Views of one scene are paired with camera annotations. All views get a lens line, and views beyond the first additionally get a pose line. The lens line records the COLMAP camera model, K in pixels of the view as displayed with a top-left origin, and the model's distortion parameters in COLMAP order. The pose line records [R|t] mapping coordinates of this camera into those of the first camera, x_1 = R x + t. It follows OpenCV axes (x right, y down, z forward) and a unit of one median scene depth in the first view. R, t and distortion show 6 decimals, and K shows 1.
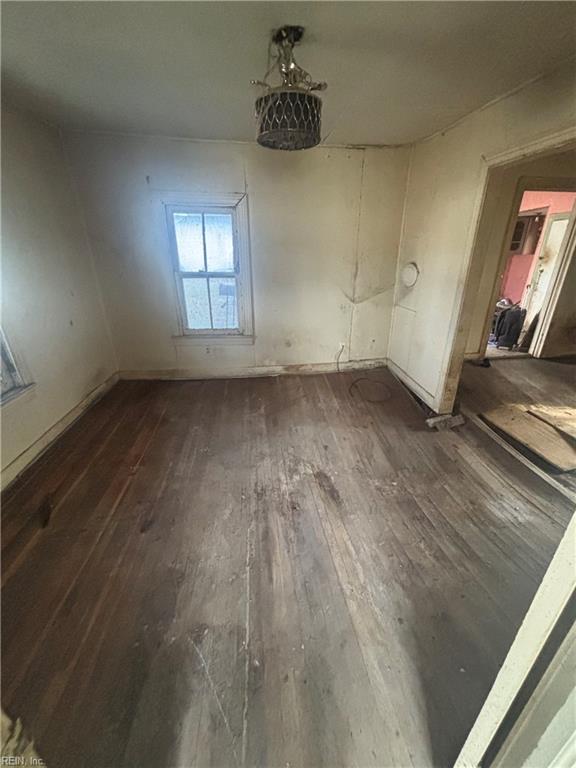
lens RADIAL K [[309.2, 0, 287.4], [0, 309.2, 385.2], [0, 0, 1]] dist [0.000721, 0.000408]
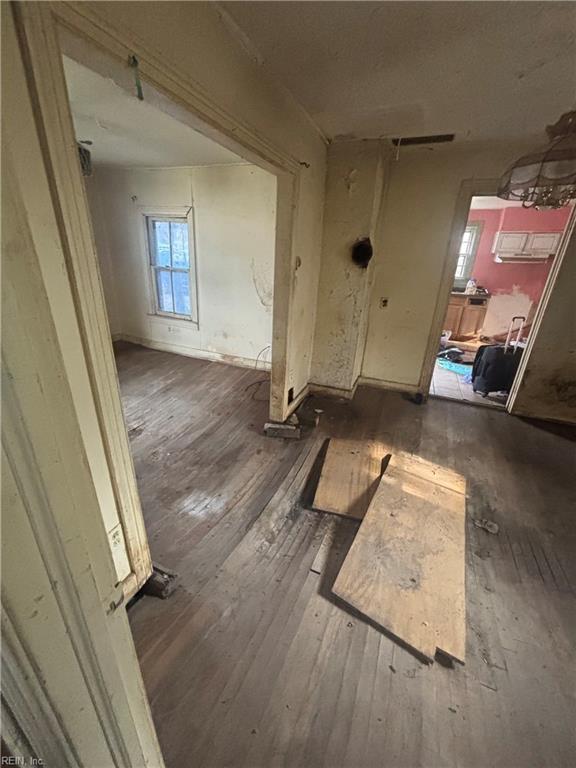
lens RADIAL K [[309.2, 0, 285.7], [0, 309.2, 384.8], [0, 0, 1]] dist [0.000721, 0.000408]
pose [[0.861626, 0.236054, -0.449309, 0.839520], [-0.249796, 0.967850, 0.029454, -0.052195], [0.441817, 0.086858, 0.892891, 0.107481]]
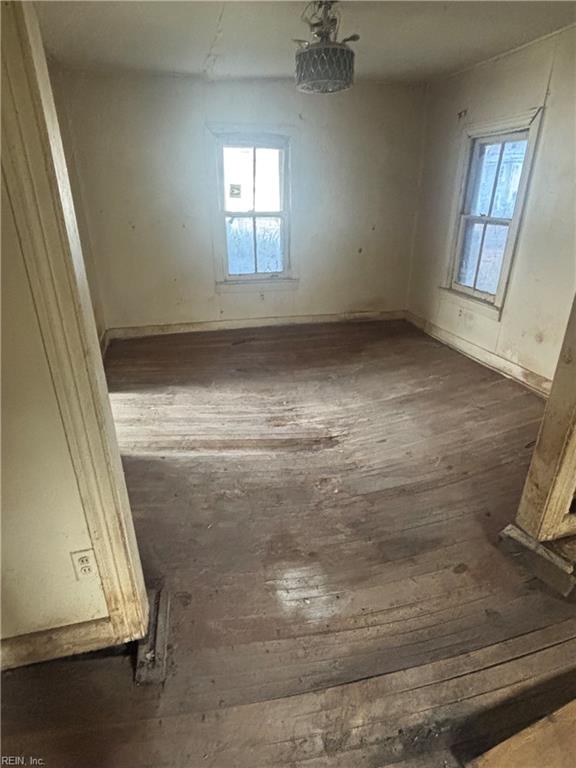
lens RADIAL K [[414.9, 0, 284.7], [0, 414.9, 386.2], [0, 0, 1]] dist [0.000663, -0.006230]
pose [[0.107738, 0.405213, -0.907852, 0.835627], [-0.385445, 0.858769, 0.337563, -0.149558], [0.916420, 0.313558, 0.248710, 0.389800]]
